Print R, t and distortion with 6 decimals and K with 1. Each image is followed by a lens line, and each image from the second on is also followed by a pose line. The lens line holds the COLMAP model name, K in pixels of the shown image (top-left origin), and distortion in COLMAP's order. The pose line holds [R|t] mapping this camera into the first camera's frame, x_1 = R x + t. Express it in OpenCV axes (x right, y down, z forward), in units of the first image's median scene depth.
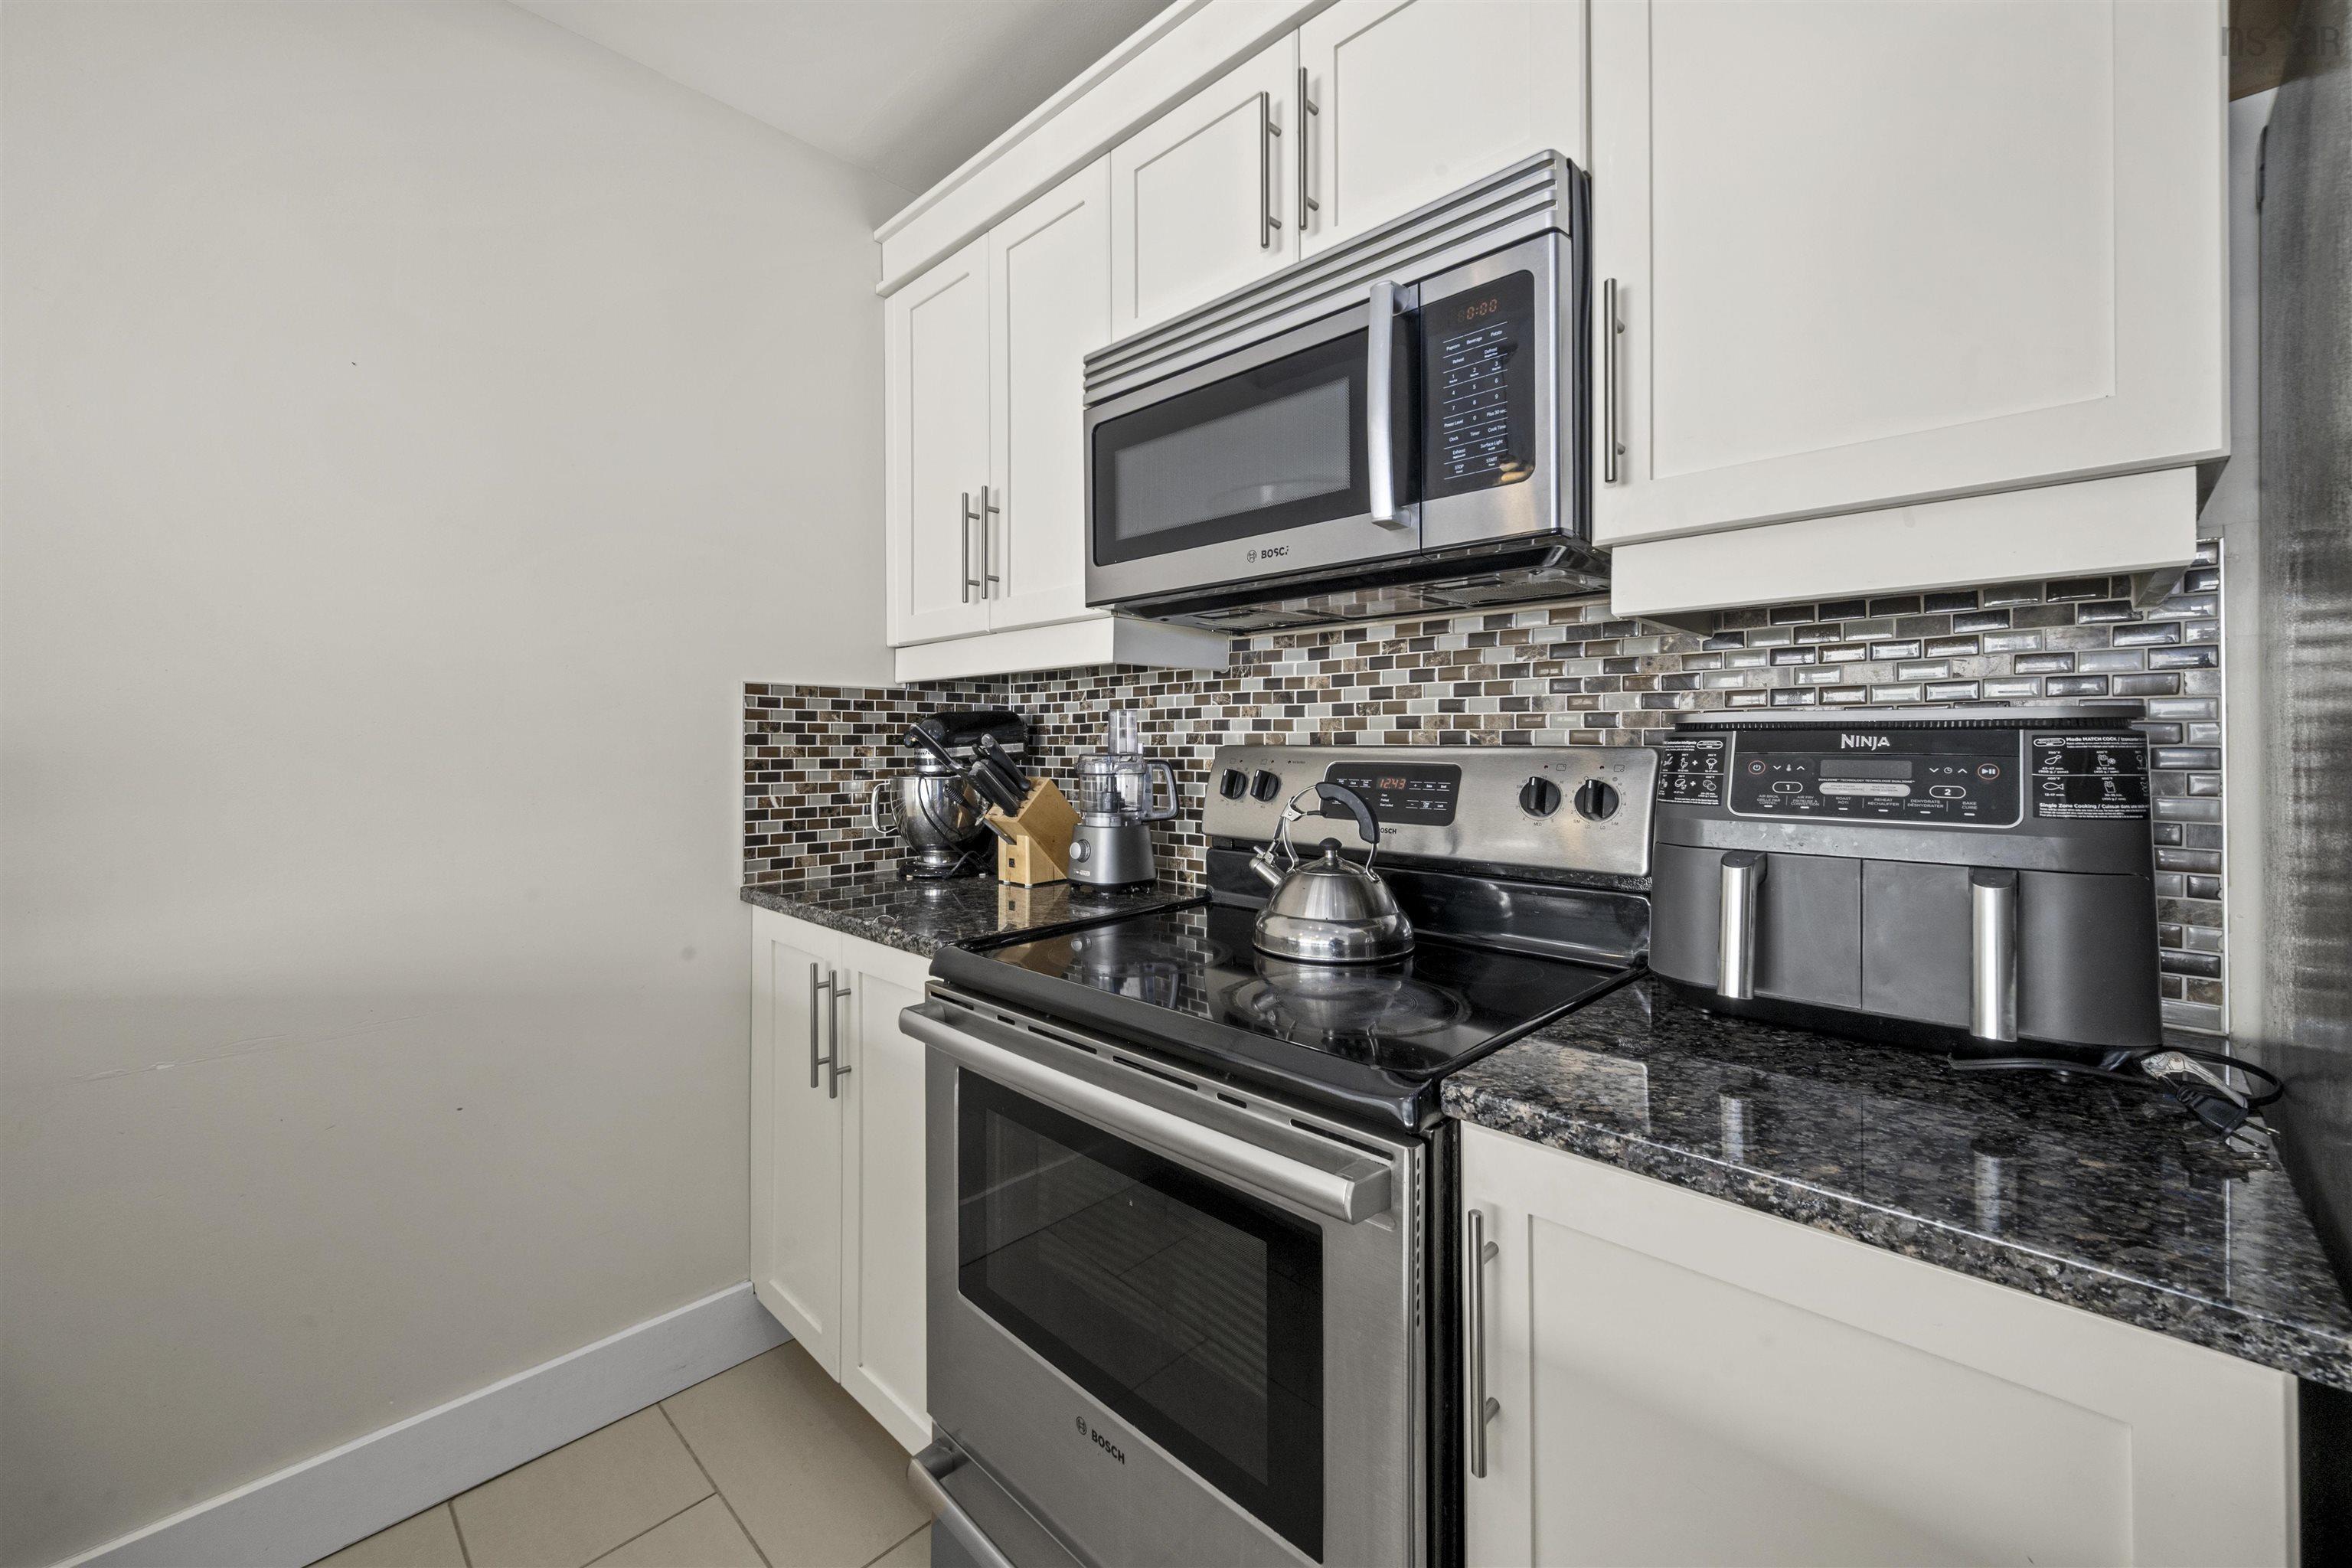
lens RADIAL K [[936.6, 0, 1171.6], [0, 936.6, 743.9], [0, 0, 1]] dist [-0.000430, 0.000099]
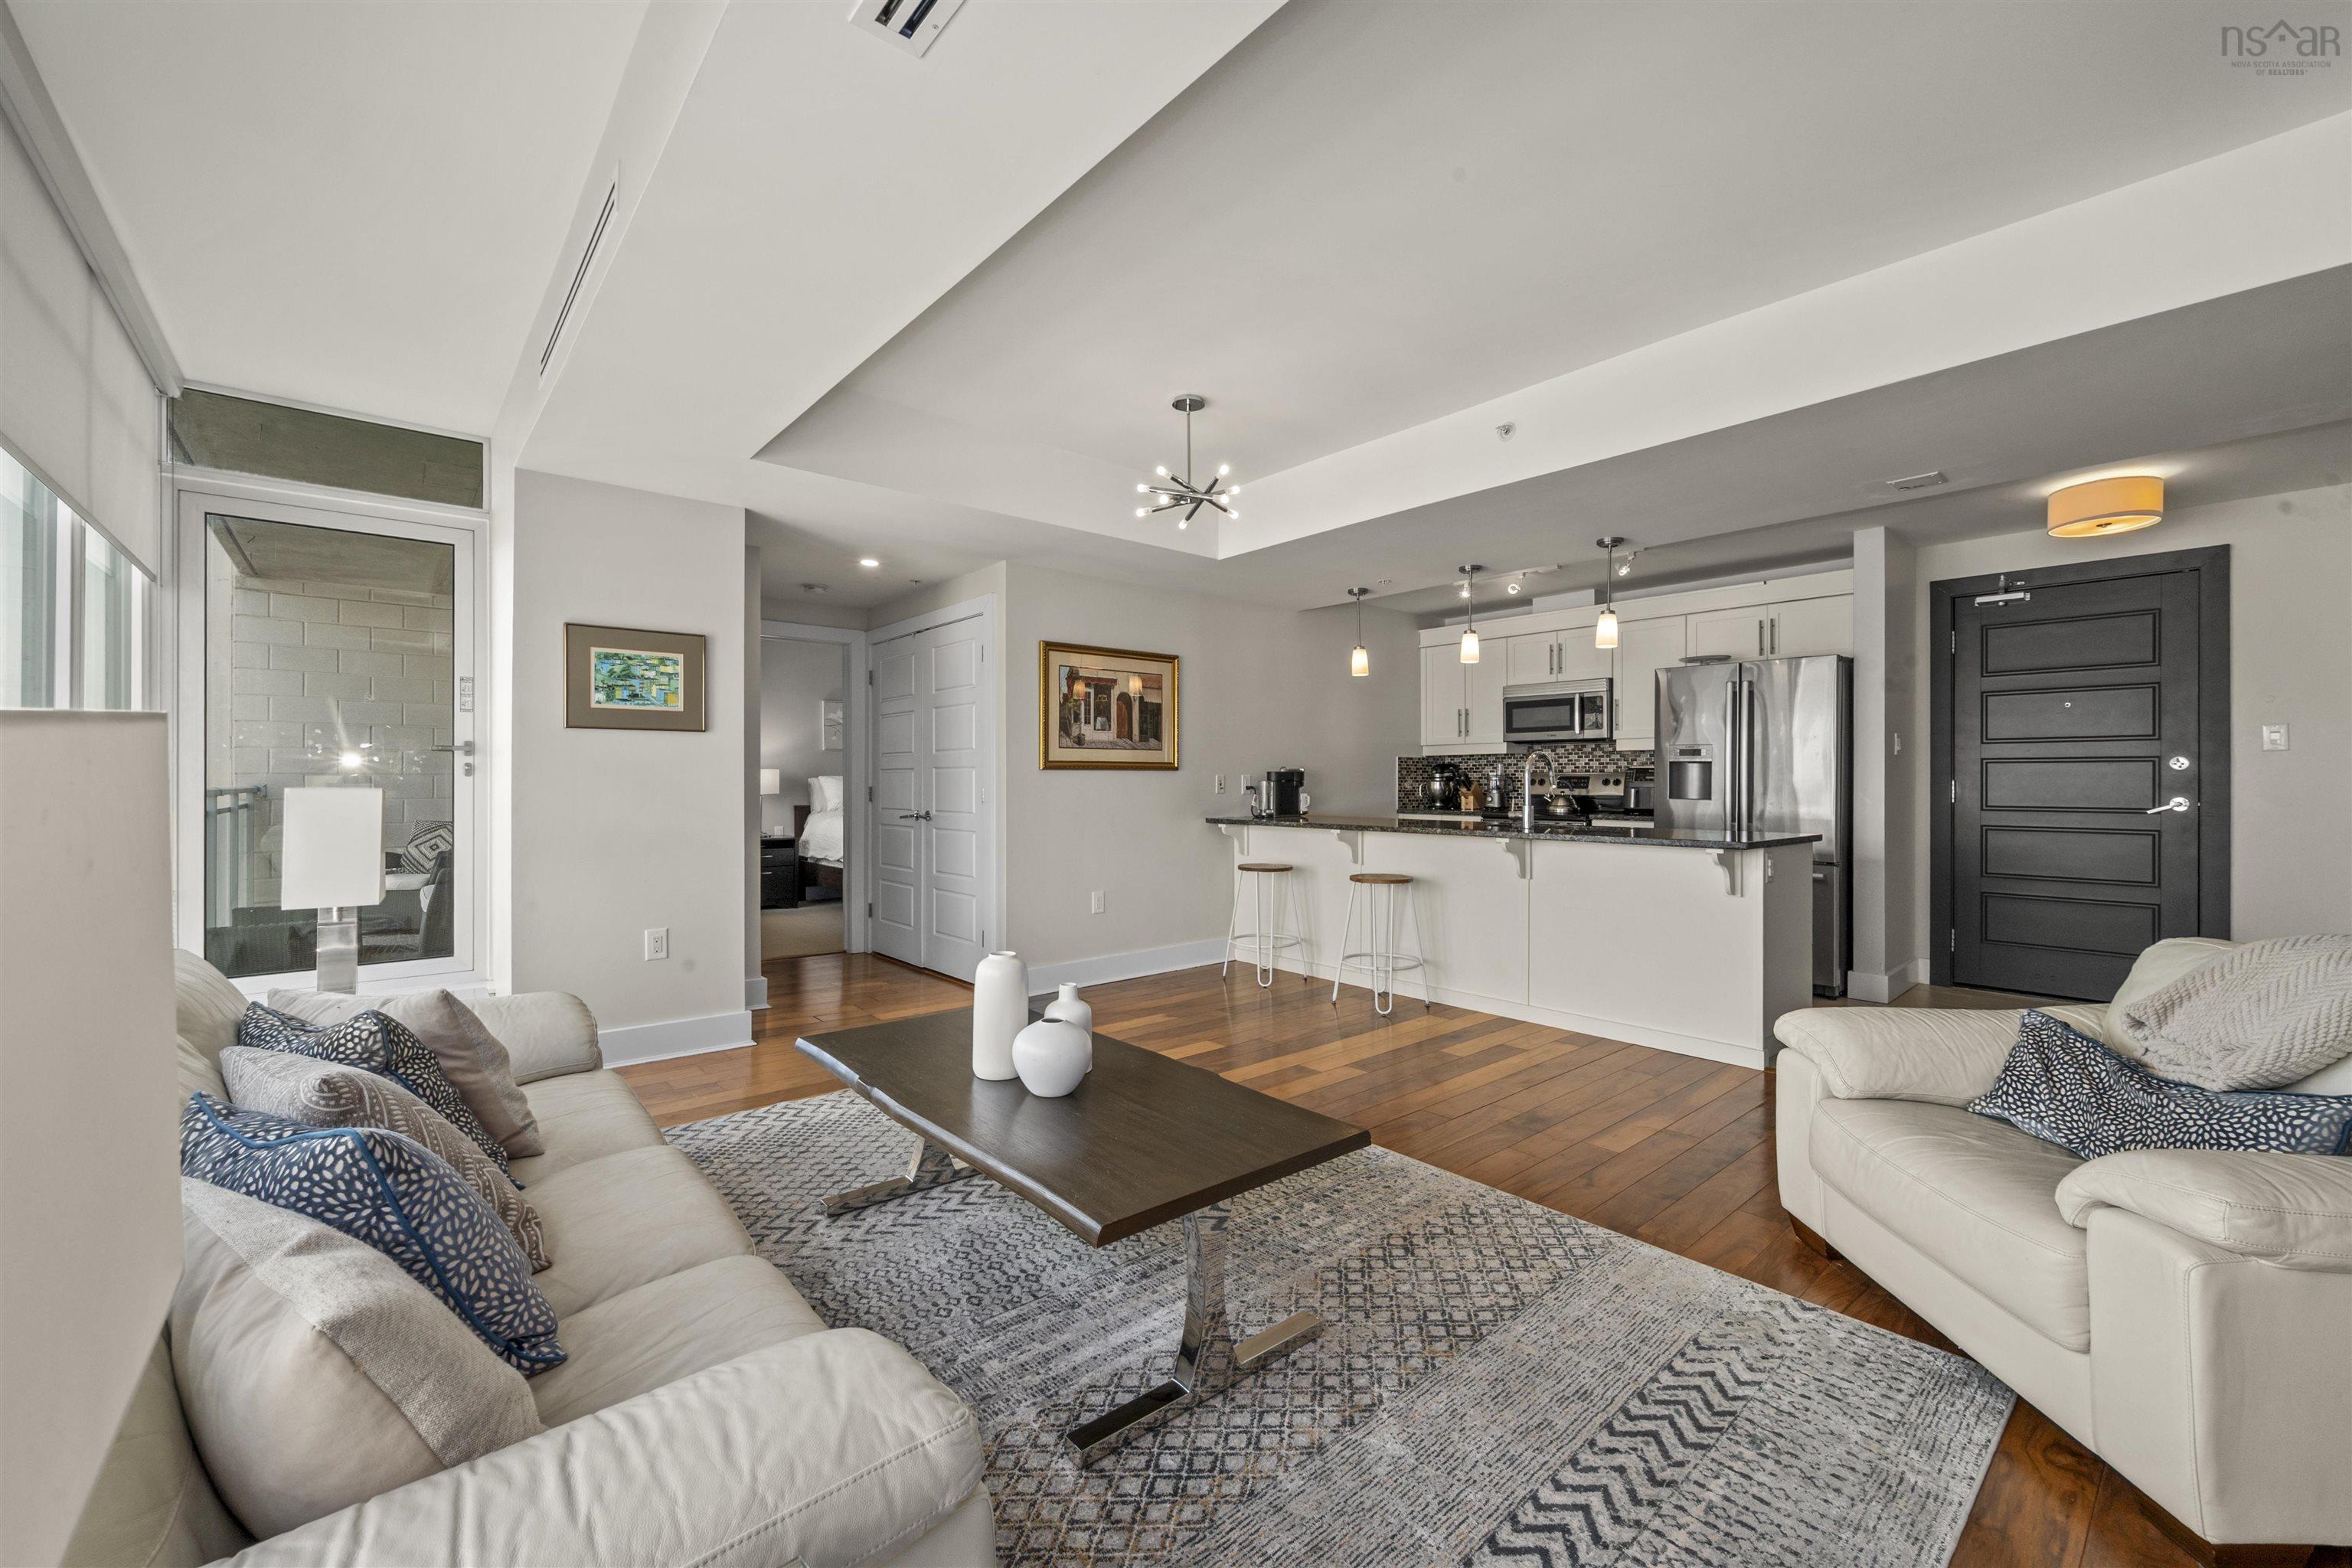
lens RADIAL K [[939.9, 0, 1176.0], [0, 939.9, 784.0], [0, 0, 1]] dist [0.000125, -0.000107]
pose [[0.995794, -0.000074, -0.091622, -1.013752], [0.000425, 0.999993, 0.003817, 0.031819], [0.091621, -0.003840, 0.995787, -2.974034]]
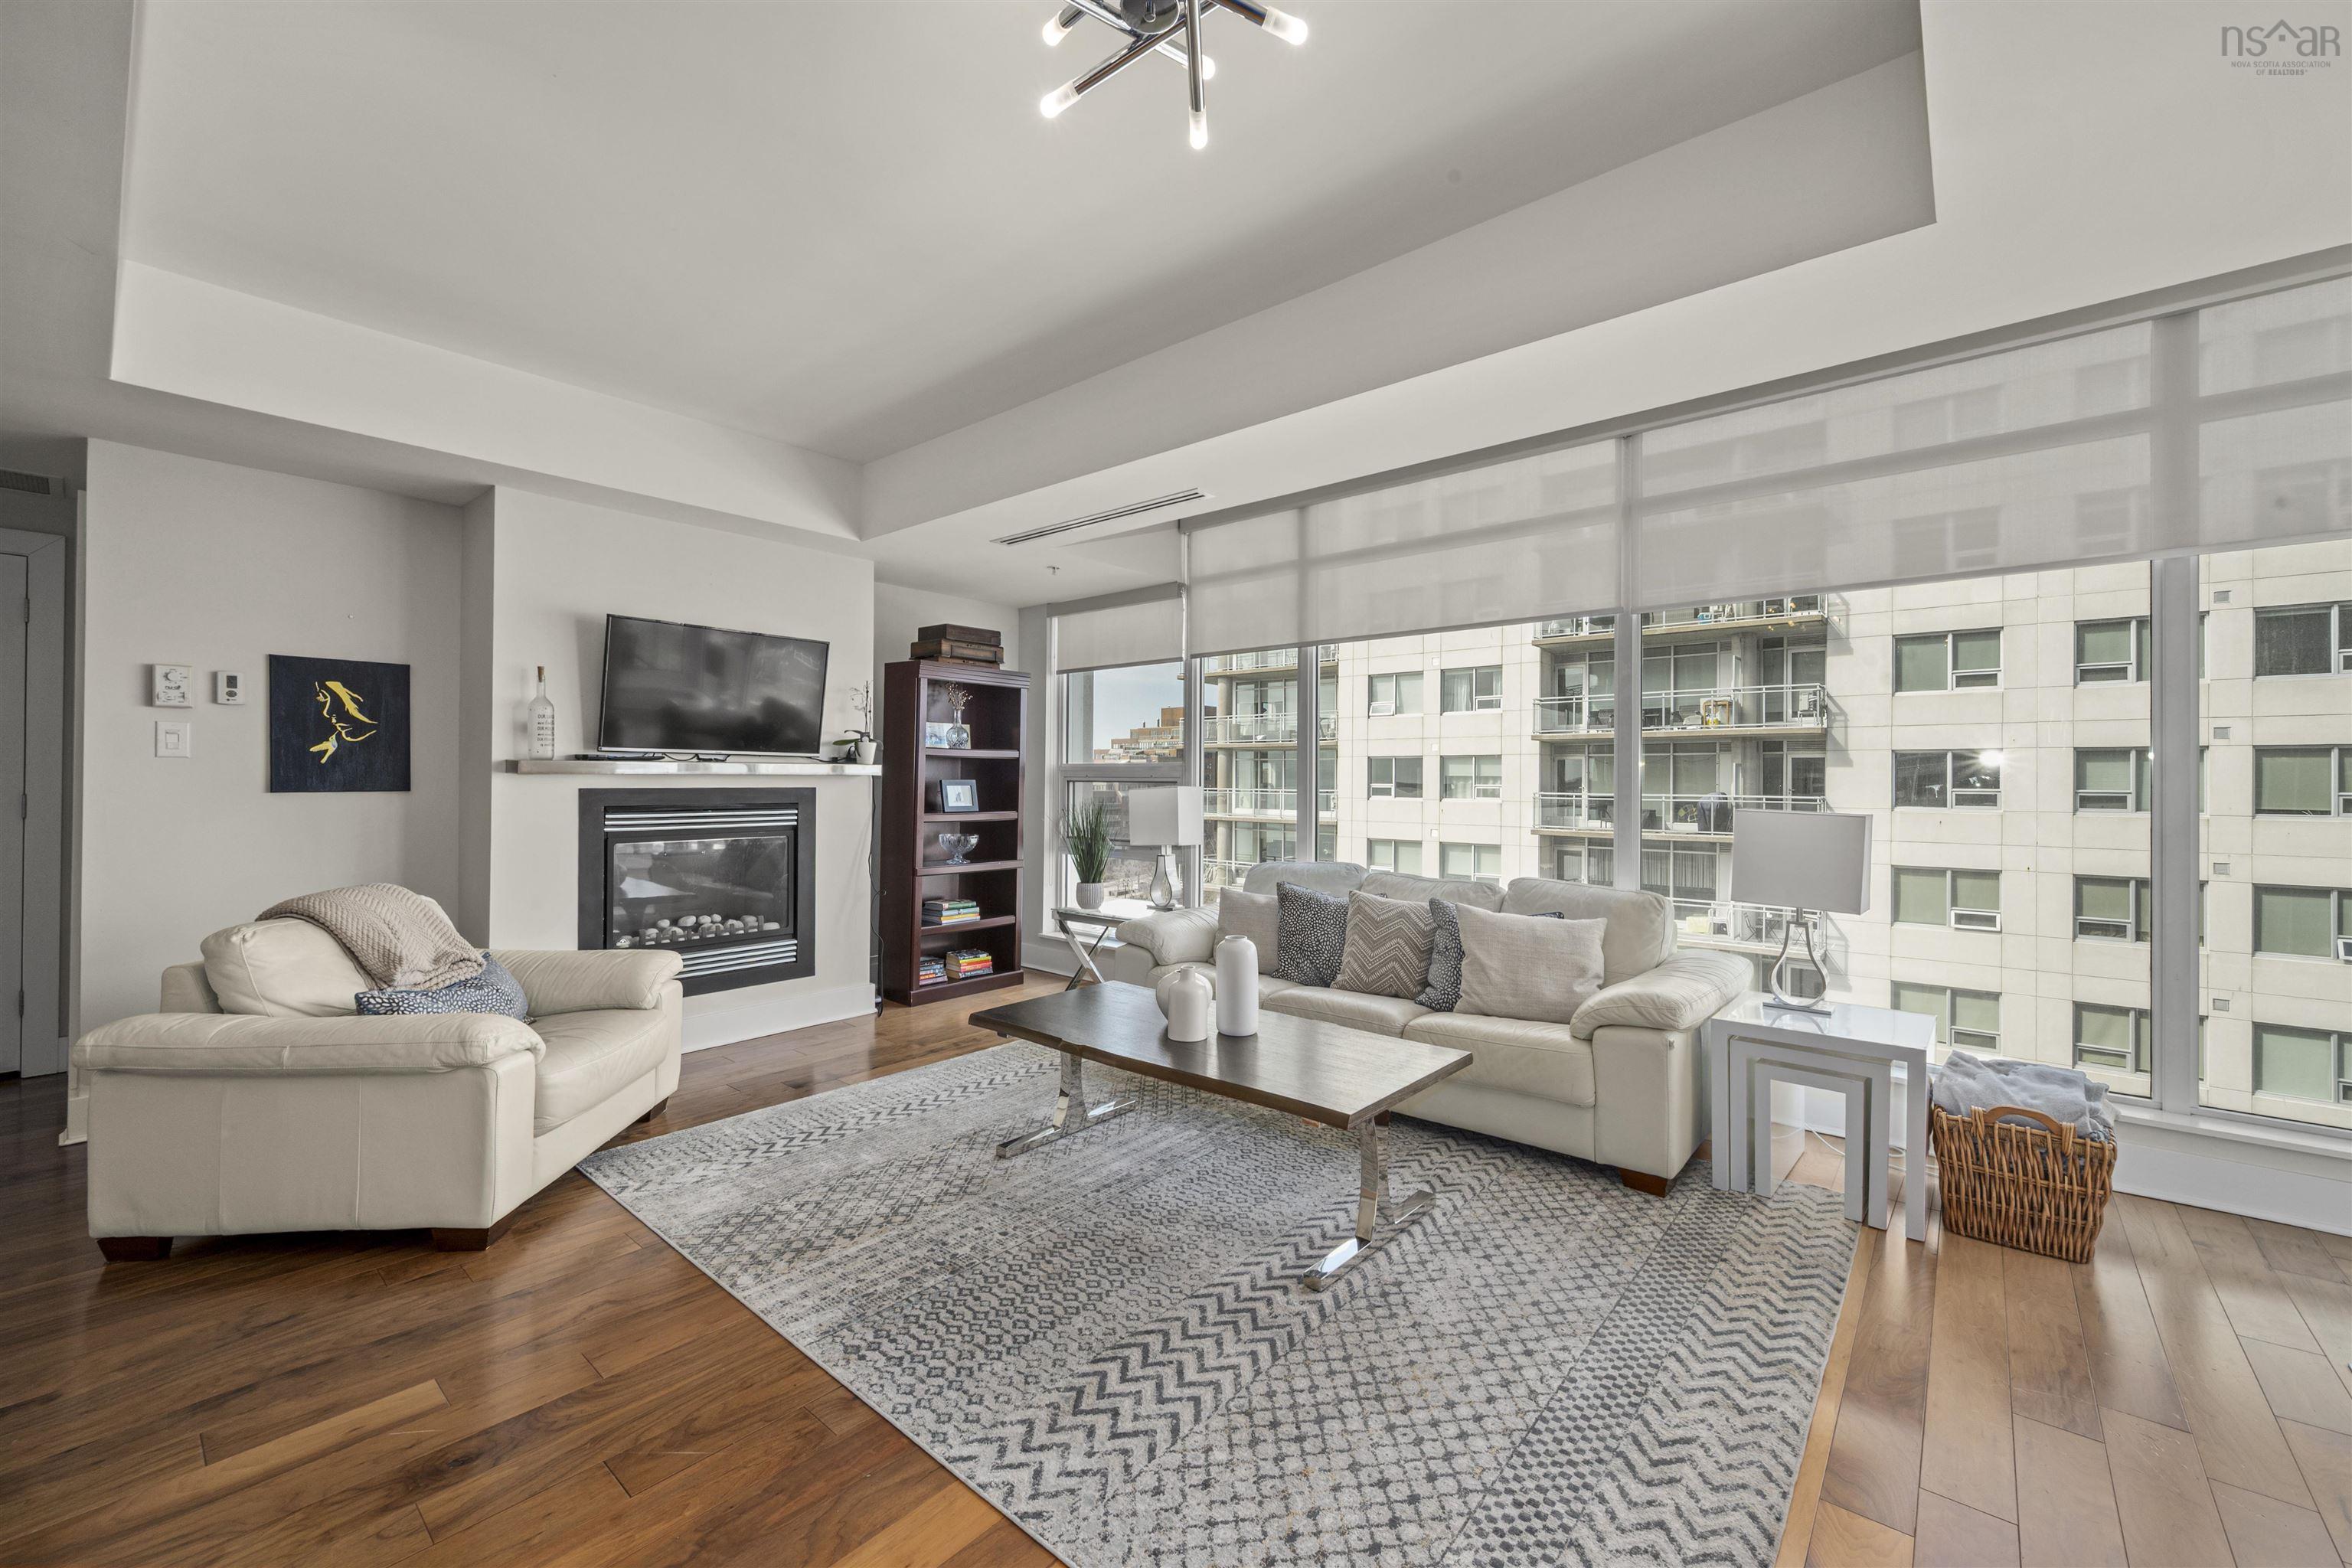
lens RADIAL K [[939.5, 0, 1176.1], [0, 939.5, 777.4], [0, 0, 1]] dist [-0.001025, -0.000119]
pose [[-0.997995, -0.008813, -0.062672, -1.150773], [-0.008527, 0.999952, -0.004821, 0.002855], [0.062712, -0.004277, -0.998023, -0.263627]]
